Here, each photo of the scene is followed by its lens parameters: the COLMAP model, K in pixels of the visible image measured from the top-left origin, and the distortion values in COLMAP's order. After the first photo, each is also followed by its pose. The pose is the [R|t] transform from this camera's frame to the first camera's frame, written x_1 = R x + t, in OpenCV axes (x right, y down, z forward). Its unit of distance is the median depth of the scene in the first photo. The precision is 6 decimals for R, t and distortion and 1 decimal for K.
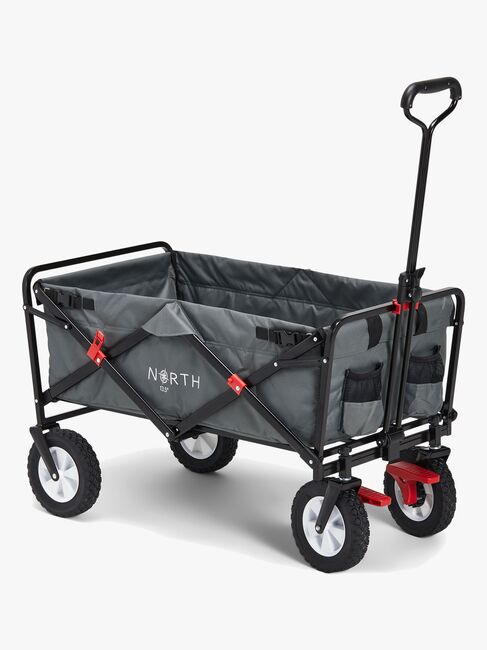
lens RADIAL K [[2153.7, 0, 244.1], [0, 2153.7, 331.5], [0, 0, 1]] dist [-0.151363, 0.000000]
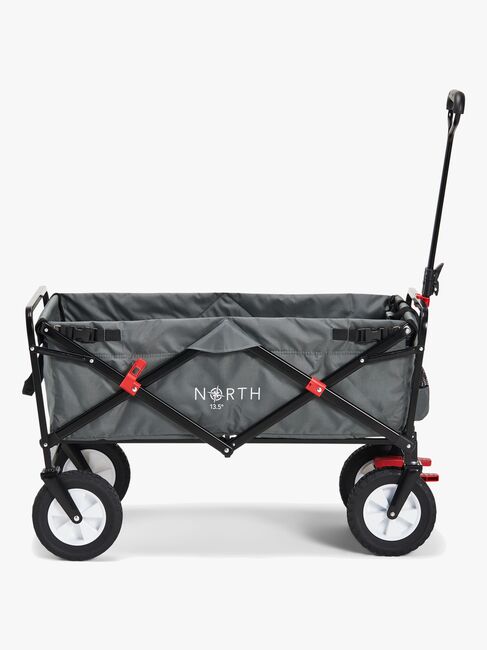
lens RADIAL K [[2153.7, 0, 243.2], [0, 2153.7, 324.9], [0, 0, 1]] dist [-0.151363, 0.000000]
pose [[0.765695, -0.077891, 0.638470, -0.659943], [0.132111, 0.990522, -0.037597, 0.027808], [-0.629490, 0.113137, 0.768728, 0.198999]]
